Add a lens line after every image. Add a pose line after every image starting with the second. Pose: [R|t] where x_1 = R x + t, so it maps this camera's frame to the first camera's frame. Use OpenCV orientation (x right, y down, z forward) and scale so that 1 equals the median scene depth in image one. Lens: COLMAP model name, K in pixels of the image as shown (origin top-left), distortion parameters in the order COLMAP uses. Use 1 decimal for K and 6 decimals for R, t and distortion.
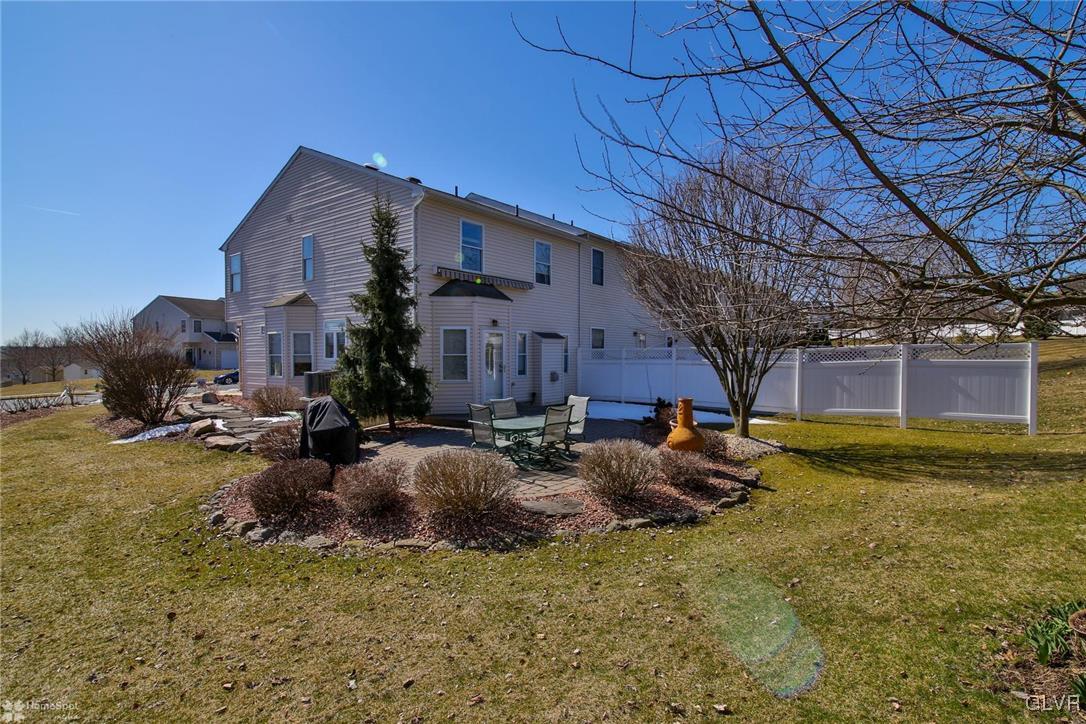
lens RADIAL K [[524.9, 0, 544.2], [0, 524.9, 362.4], [0, 0, 1]] dist [-0.014729, -0.003055]
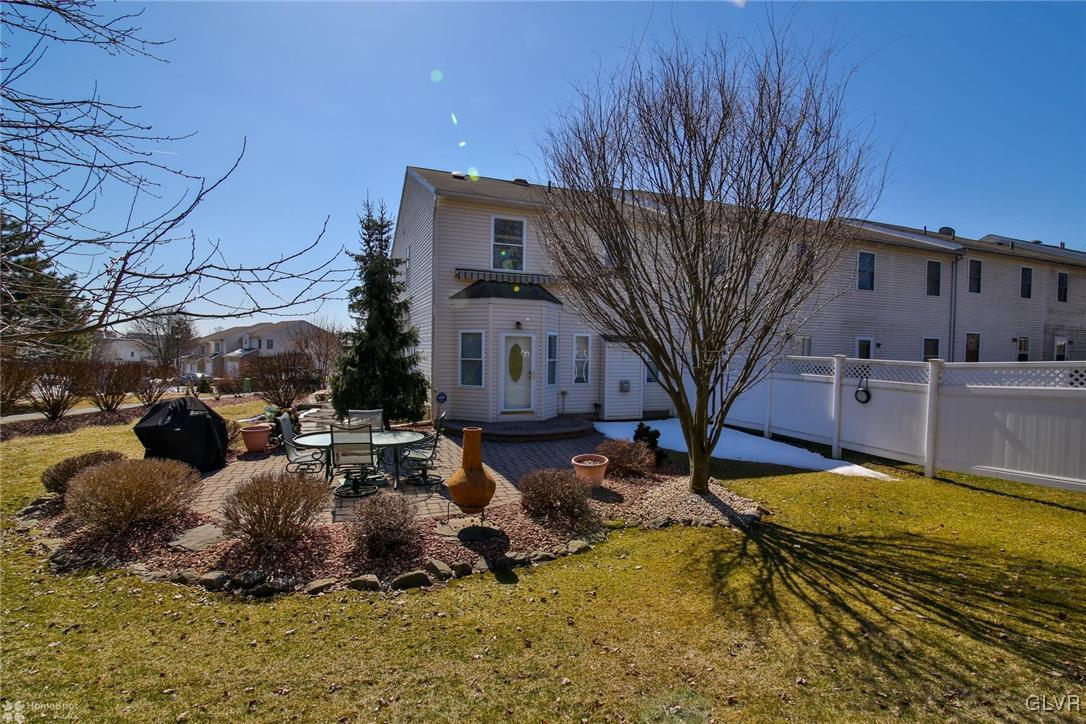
lens RADIAL K [[524.9, 0, 542.8], [0, 524.9, 361.8], [0, 0, 1]] dist [-0.014729, -0.003055]
pose [[0.851786, 0.027022, -0.523193, 0.425902], [-0.027040, 0.999605, 0.007604, -0.019566], [0.523192, 0.007670, 0.852181, 0.241719]]
